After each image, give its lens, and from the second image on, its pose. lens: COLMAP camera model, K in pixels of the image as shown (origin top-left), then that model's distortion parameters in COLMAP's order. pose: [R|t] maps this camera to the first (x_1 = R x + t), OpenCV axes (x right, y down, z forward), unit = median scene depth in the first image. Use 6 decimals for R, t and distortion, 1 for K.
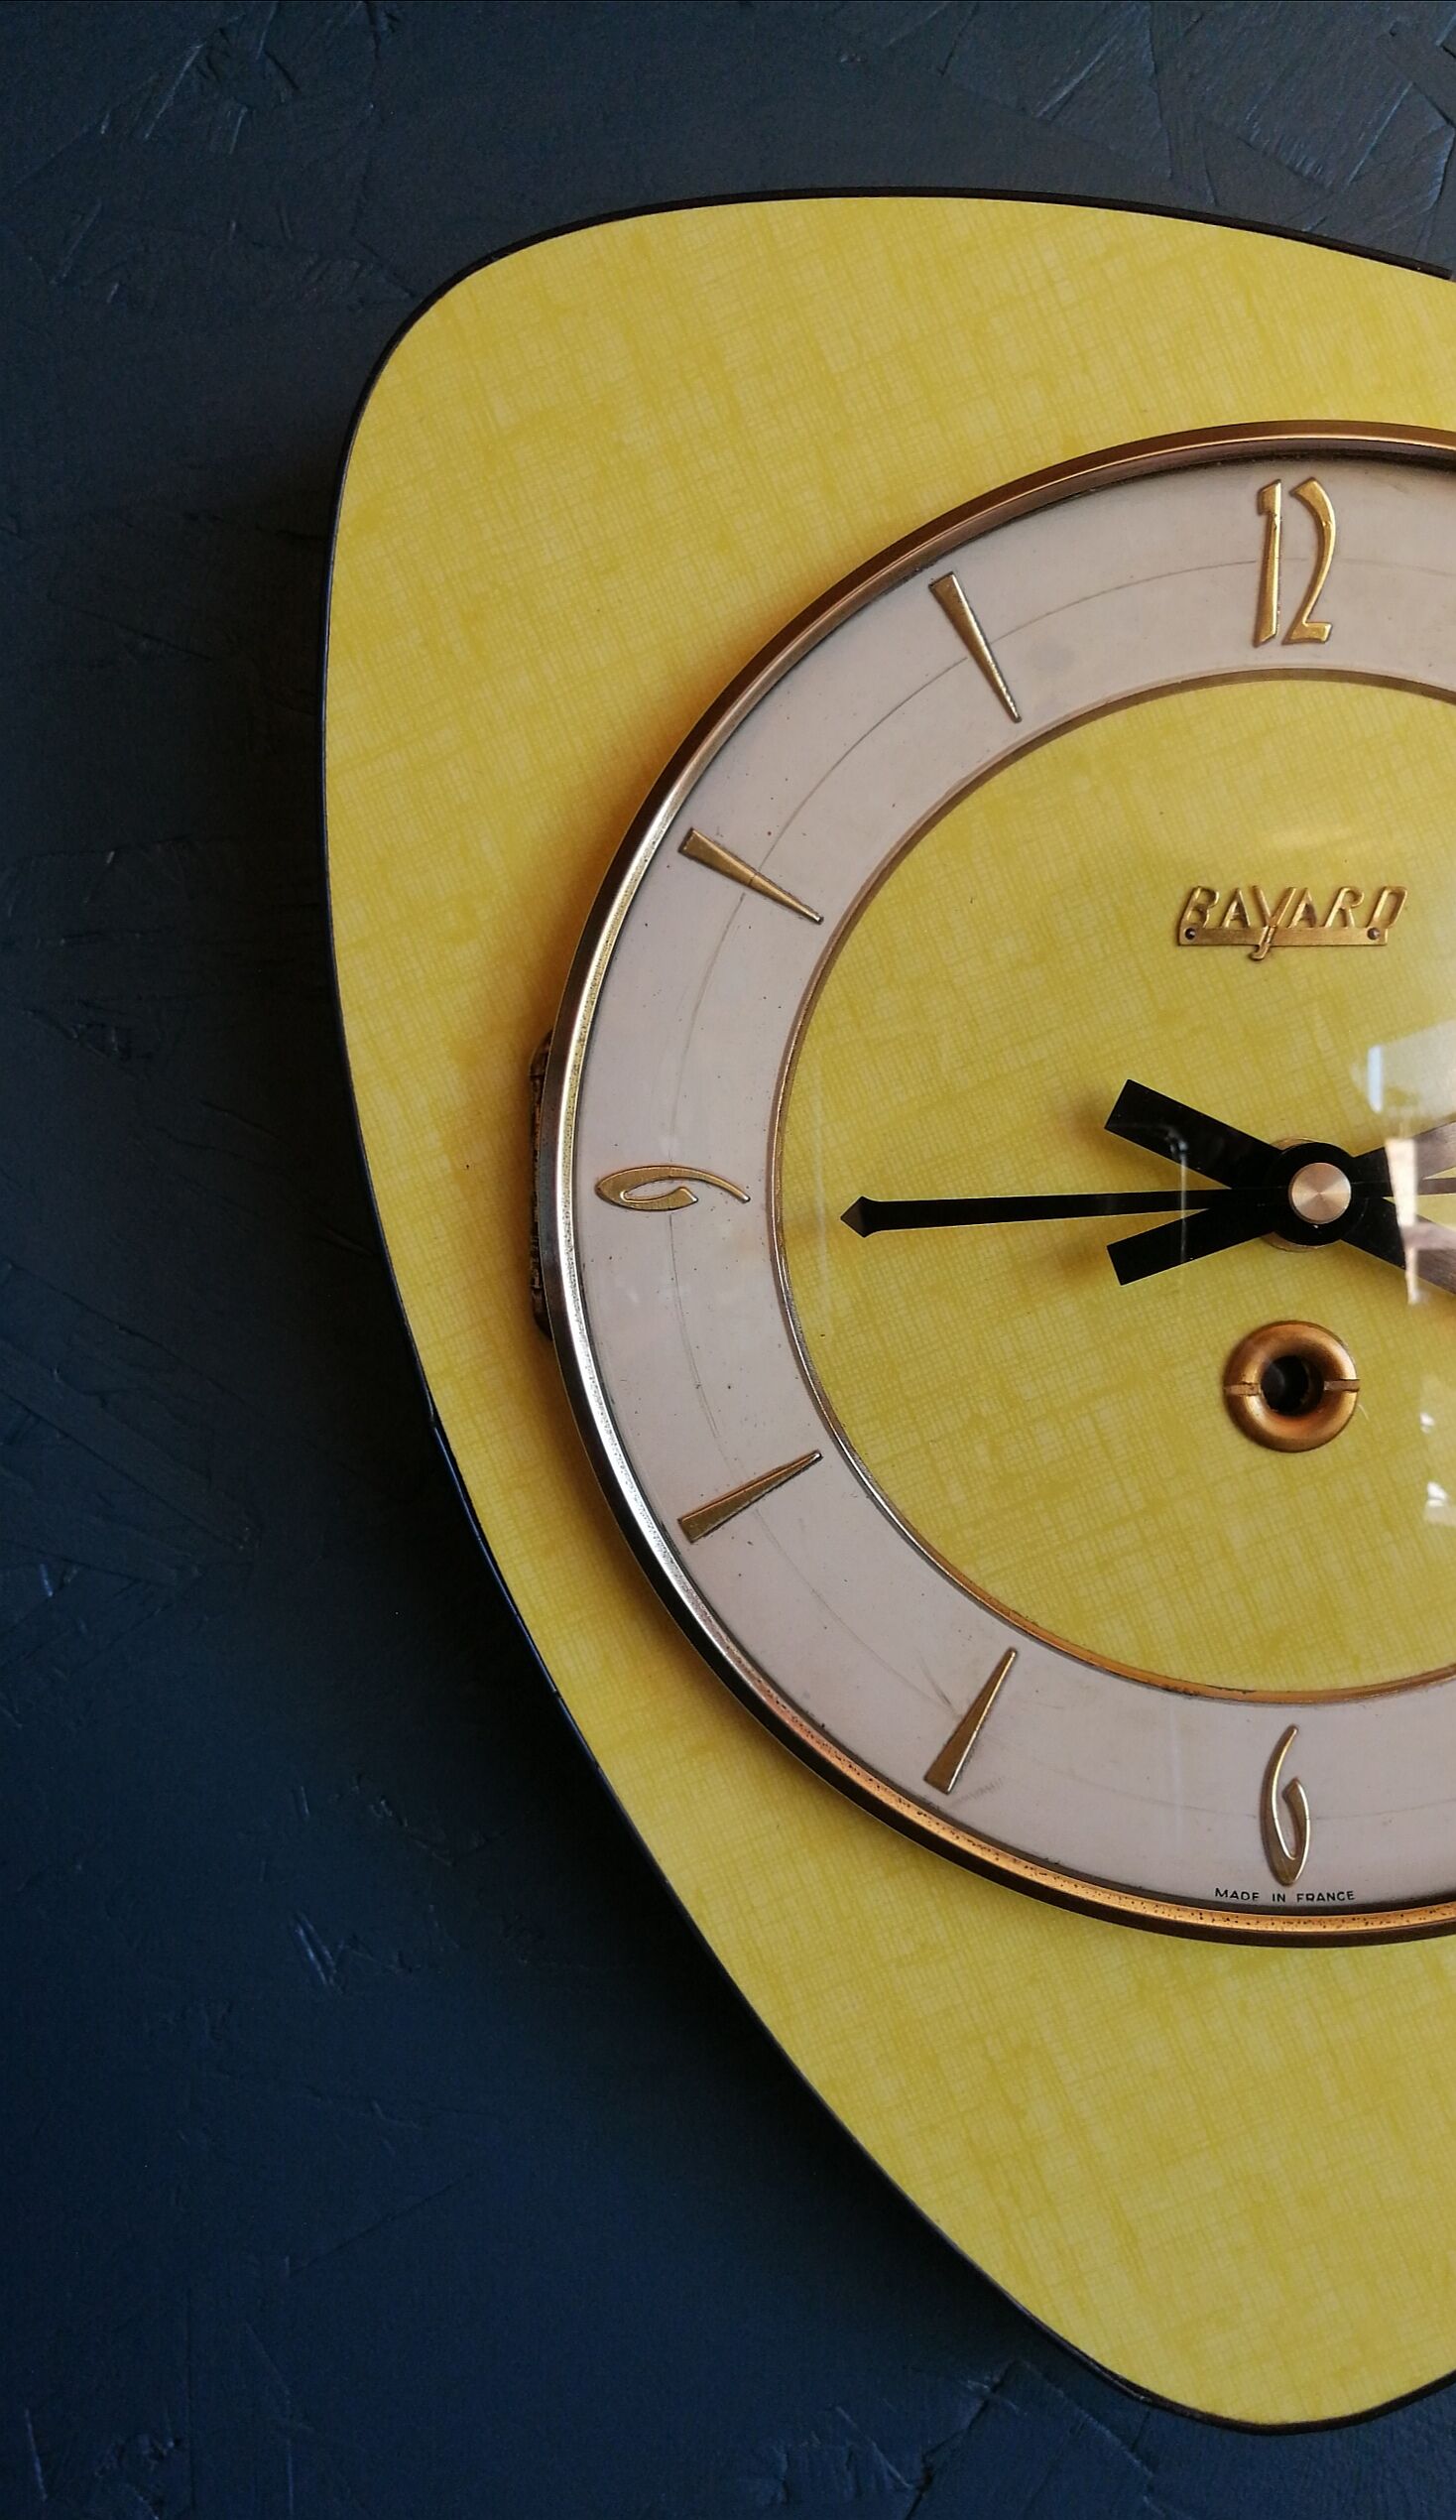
lens RADIAL K [[1879.6, 0, 832.9], [0, 1879.6, 1259.2], [0, 0, 1]] dist [-0.004336, -0.000365]
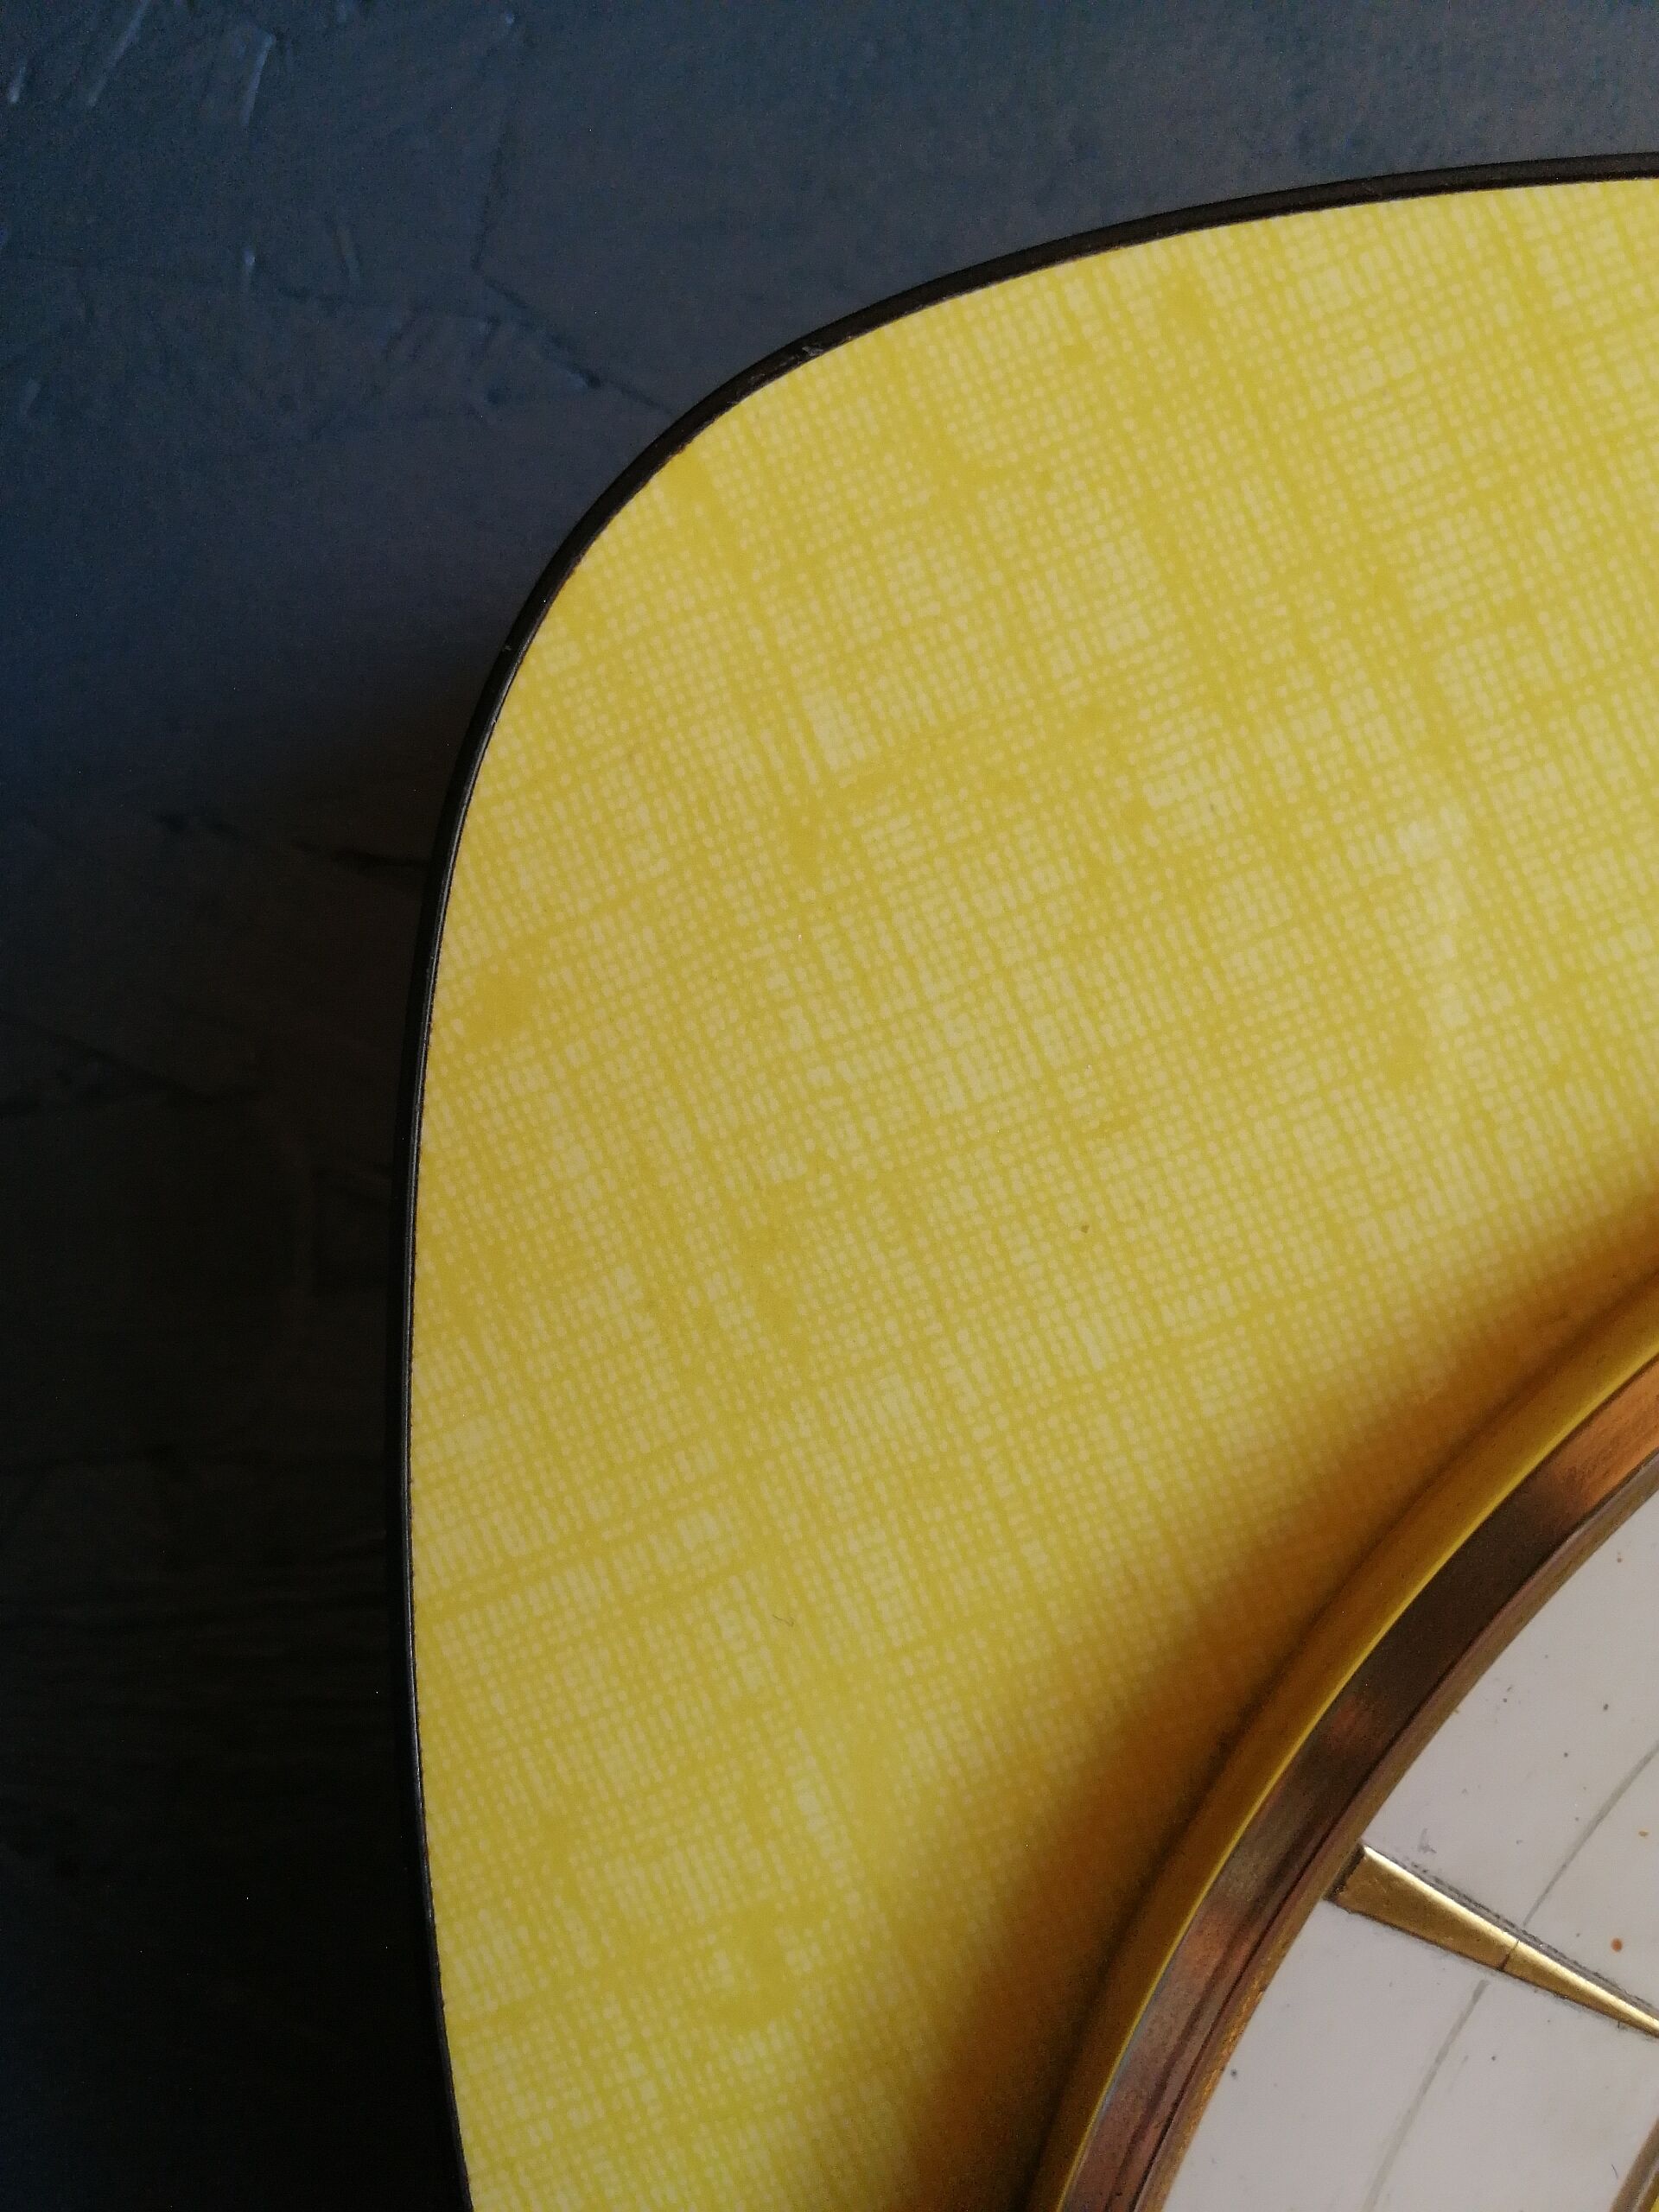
lens RADIAL K [[1746.7, 0, 859.2], [0, 1746.7, 1110.3], [0, 0, 1]] dist [-0.037916, 0.002462]
pose [[0.998288, -0.014614, -0.056633, -0.152275], [0.014548, 0.999893, -0.001577, -0.372980], [0.056650, 0.000751, 0.998394, 0.636528]]
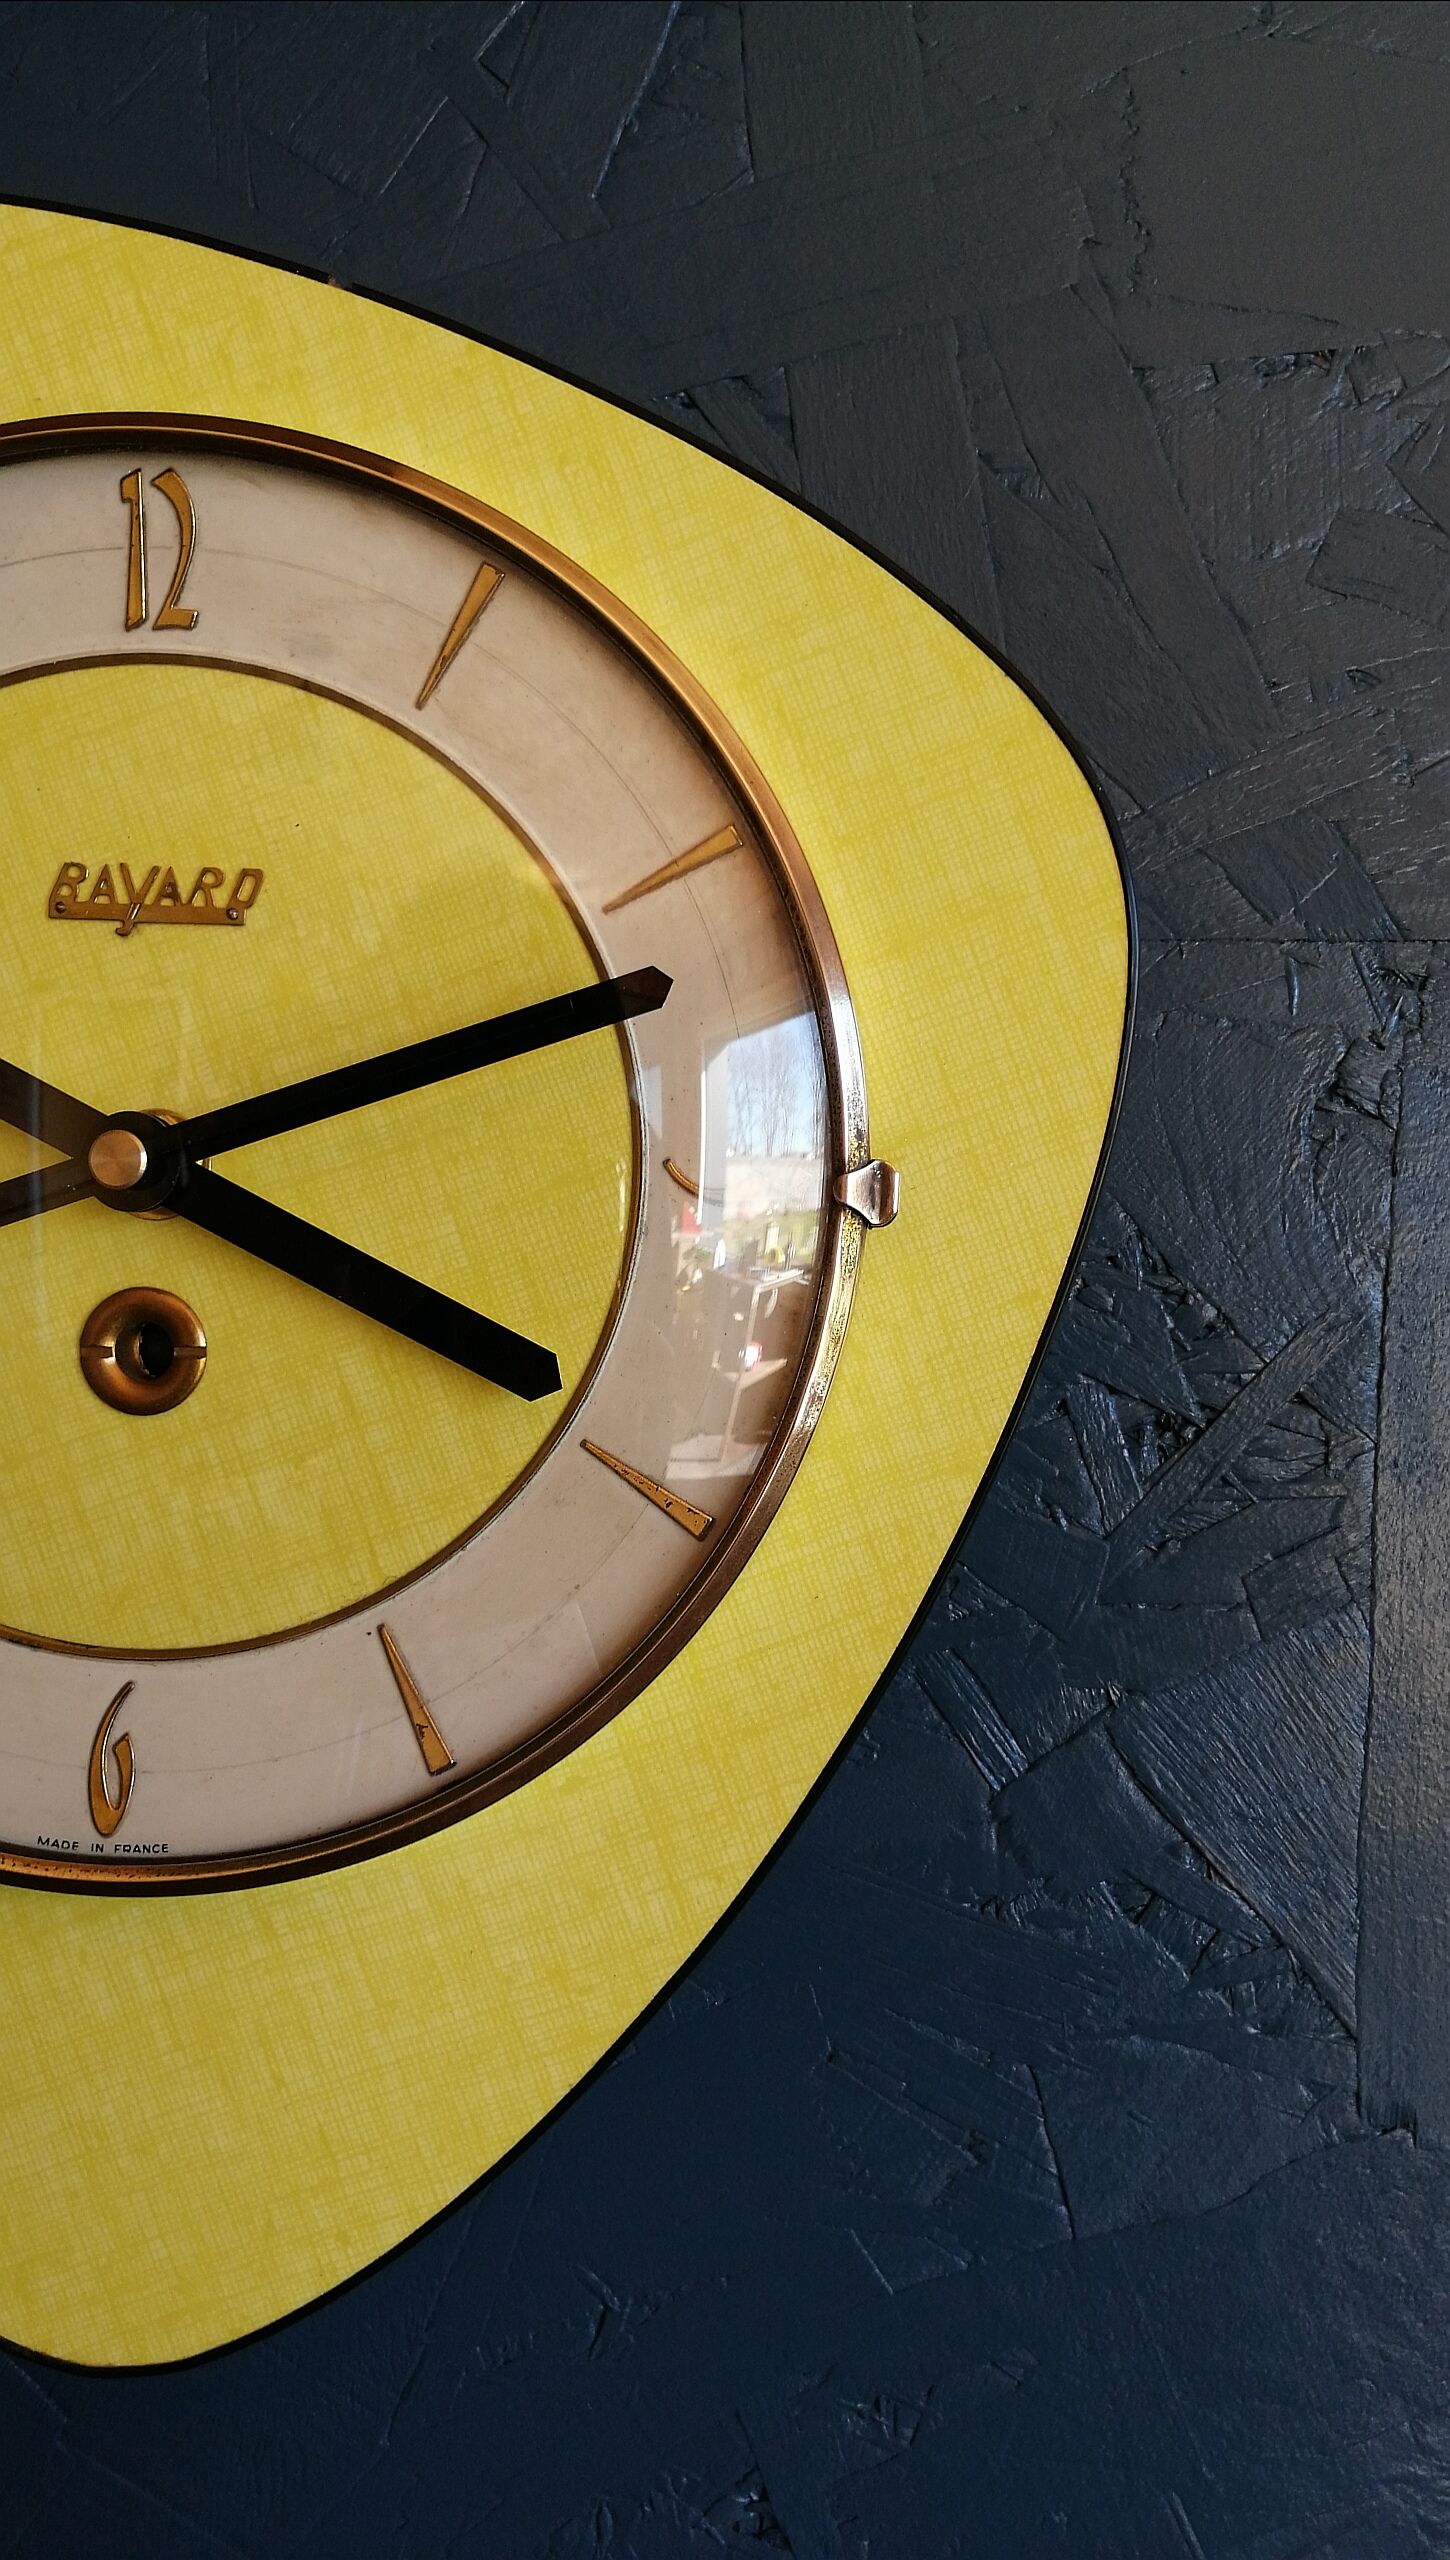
lens RADIAL K [[1896.3, 0, 725.2], [0, 1896.3, 1294.5], [0, 0, 1]] dist [-0.005735, -0.000301]
pose [[0.999082, 0.042772, 0.002251, 0.554922], [-0.042753, 0.999055, -0.007769, 0.031163], [-0.002581, 0.007666, 0.999967, -0.036446]]
